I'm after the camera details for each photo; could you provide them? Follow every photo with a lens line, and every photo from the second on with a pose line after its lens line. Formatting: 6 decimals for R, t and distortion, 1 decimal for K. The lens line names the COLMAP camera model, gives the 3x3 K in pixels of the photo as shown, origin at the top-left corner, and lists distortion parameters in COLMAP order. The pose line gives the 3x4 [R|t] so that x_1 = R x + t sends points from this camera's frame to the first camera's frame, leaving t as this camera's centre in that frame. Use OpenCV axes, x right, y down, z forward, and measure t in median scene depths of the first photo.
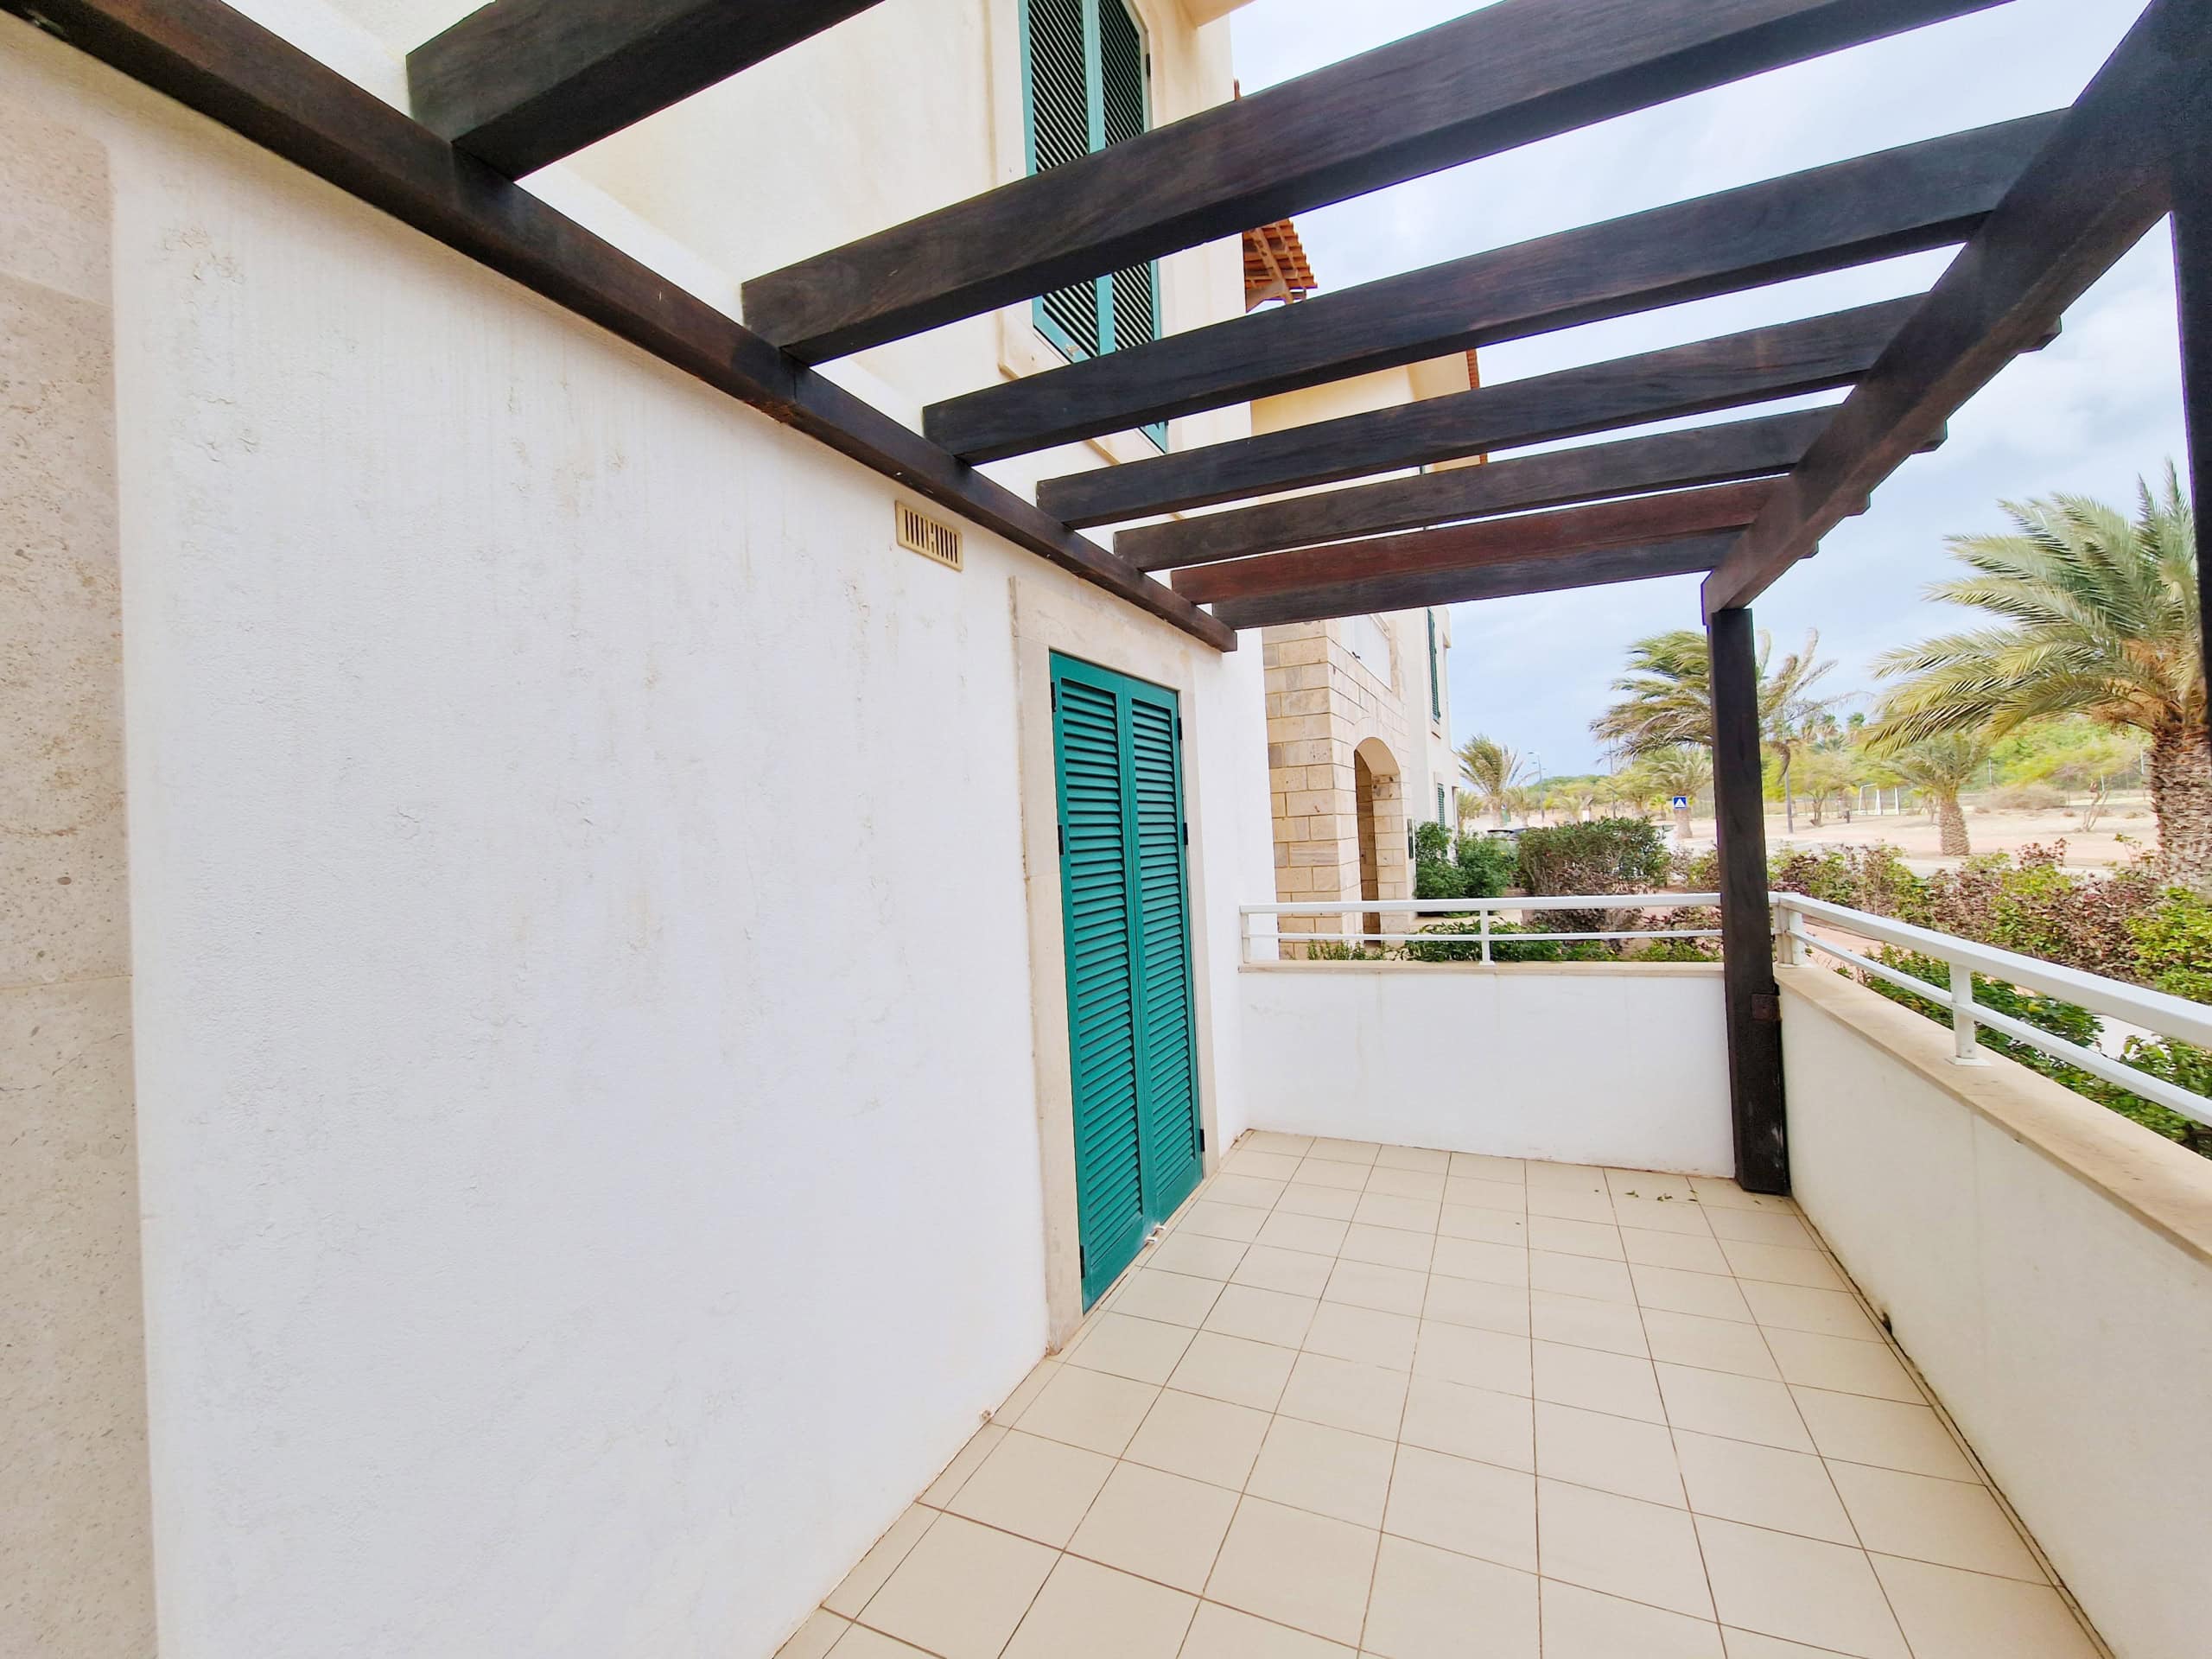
lens RADIAL K [[913.8, 0, 1099.9], [0, 913.8, 824.8], [0, 0, 1]] dist [-0.000854, -0.003171]
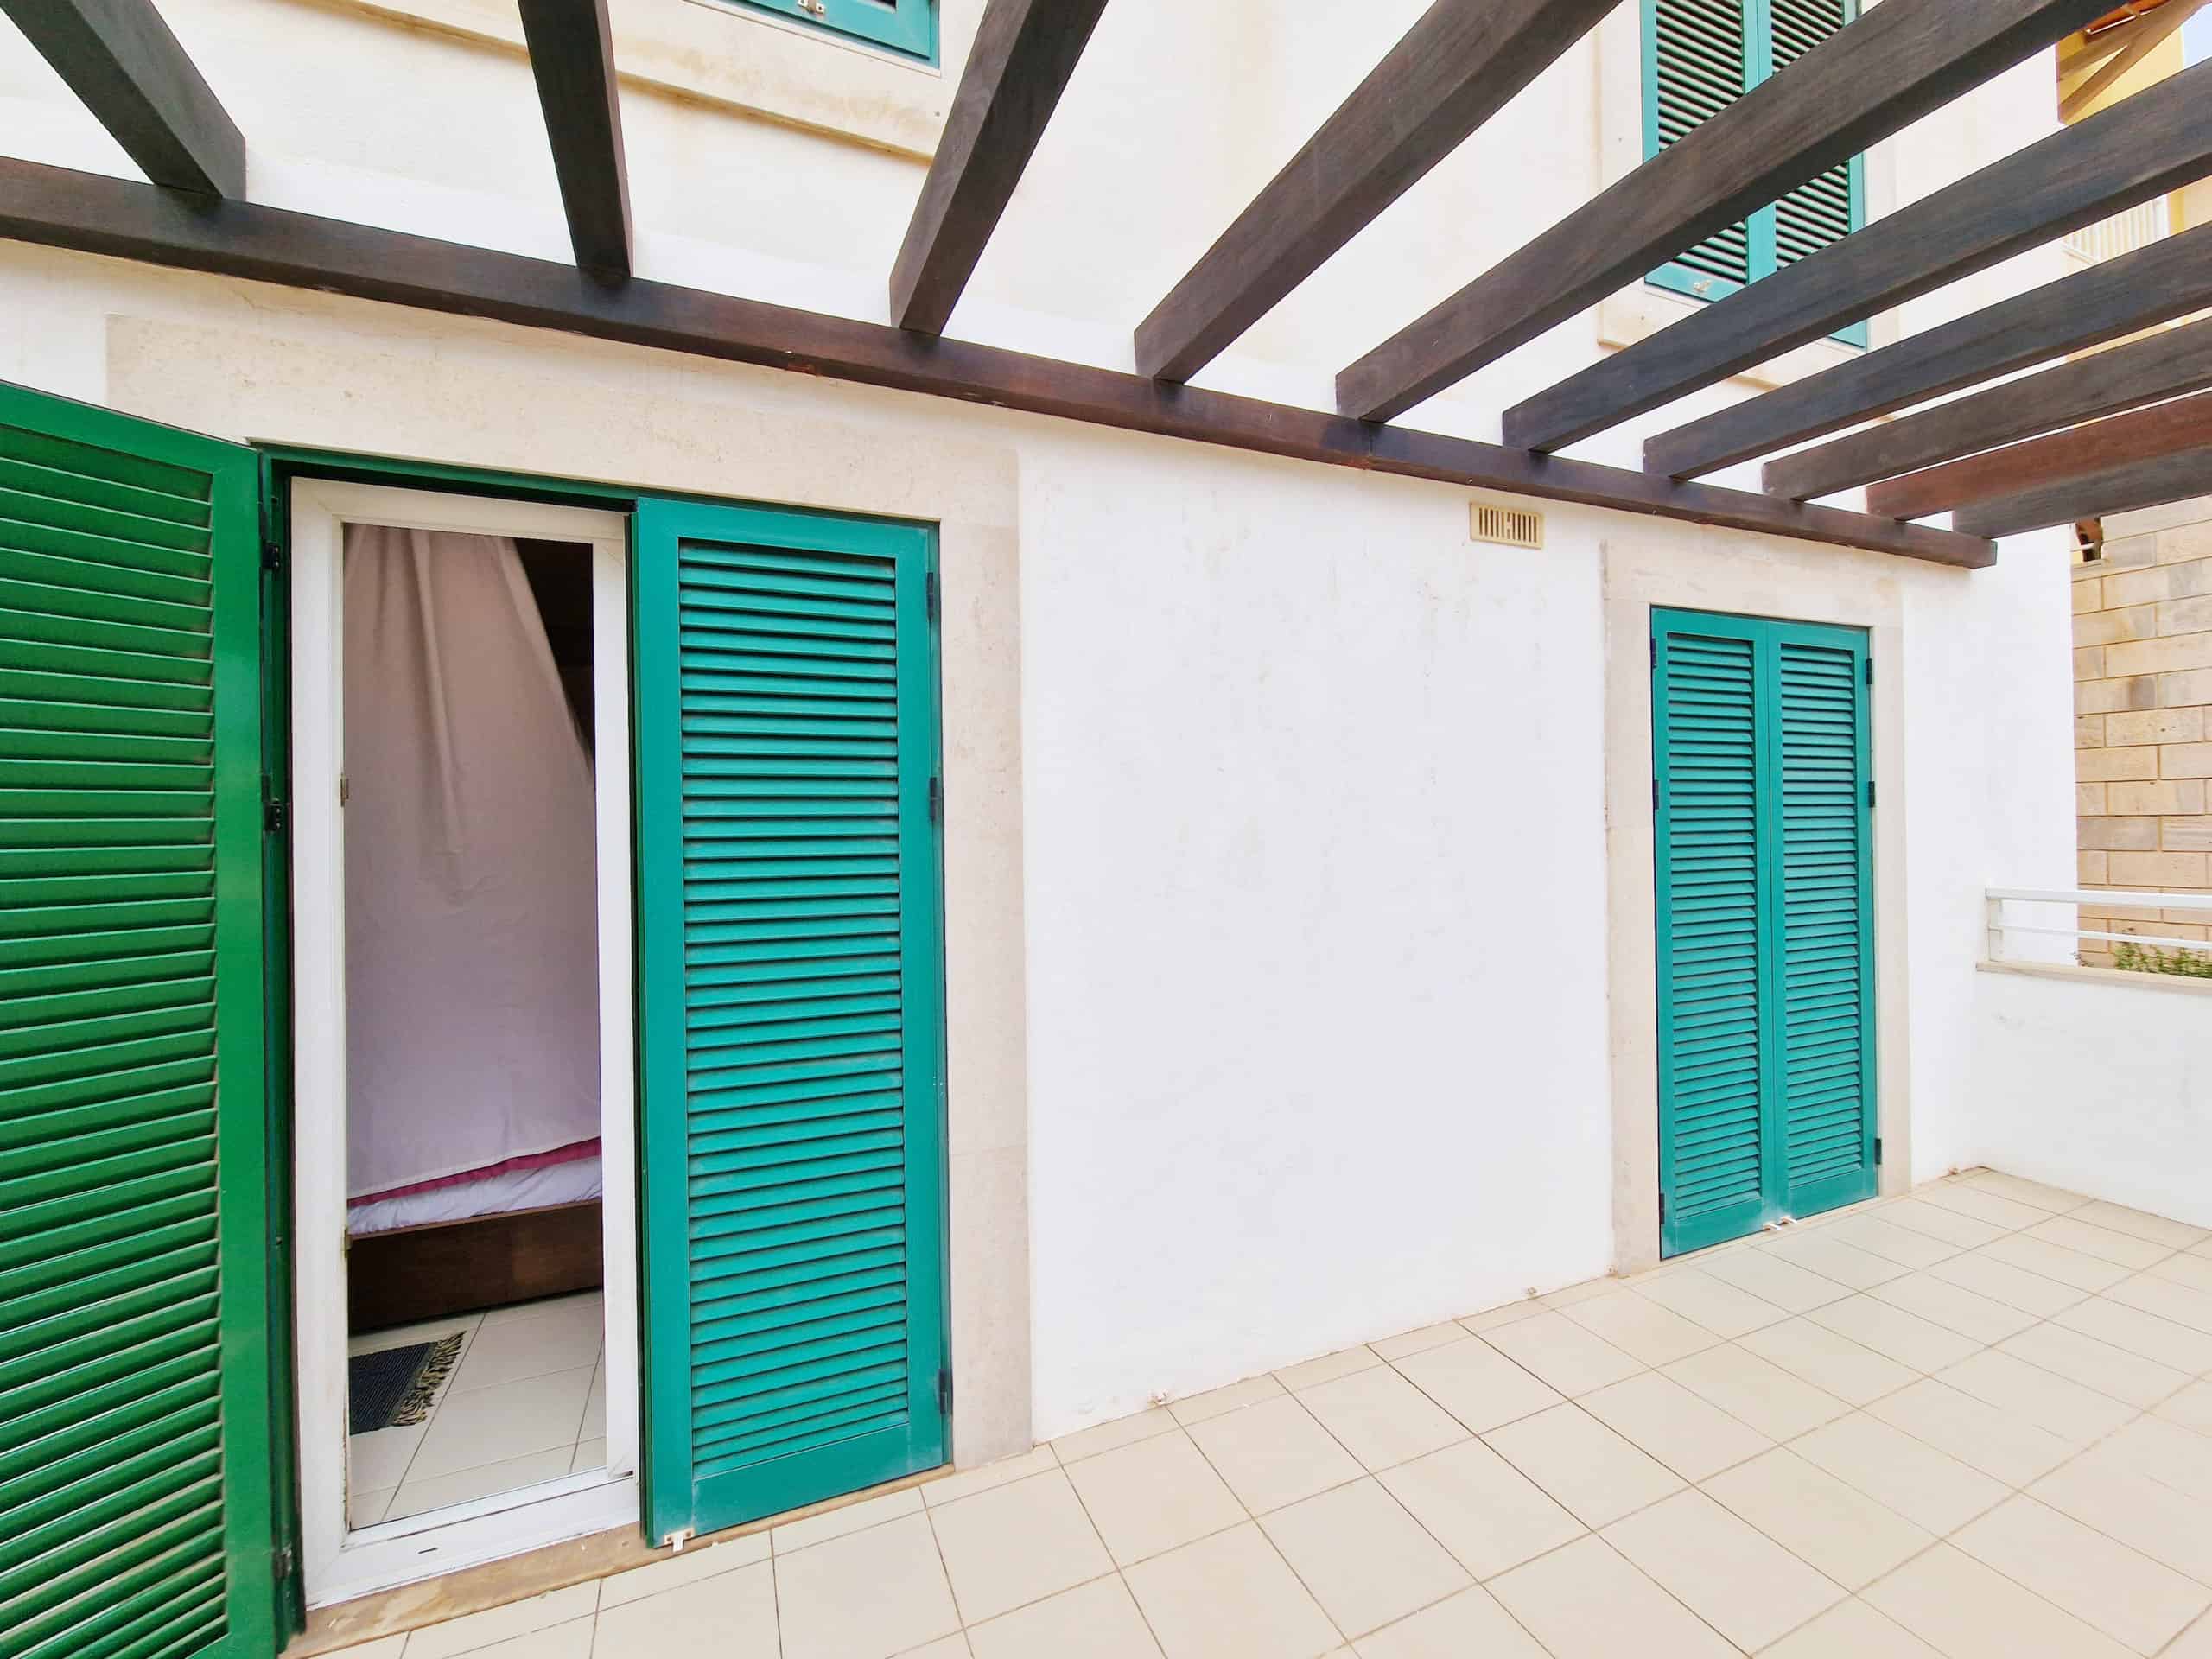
lens RADIAL K [[913.8, 0, 1099.9], [0, 913.8, 824.8], [0, 0, 1]] dist [-0.000854, -0.003171]
pose [[0.741002, 0.042519, -0.670155, 0.182034], [-0.014126, 0.998760, 0.047748, 0.011036], [0.671354, -0.025915, 0.740684, -0.167509]]
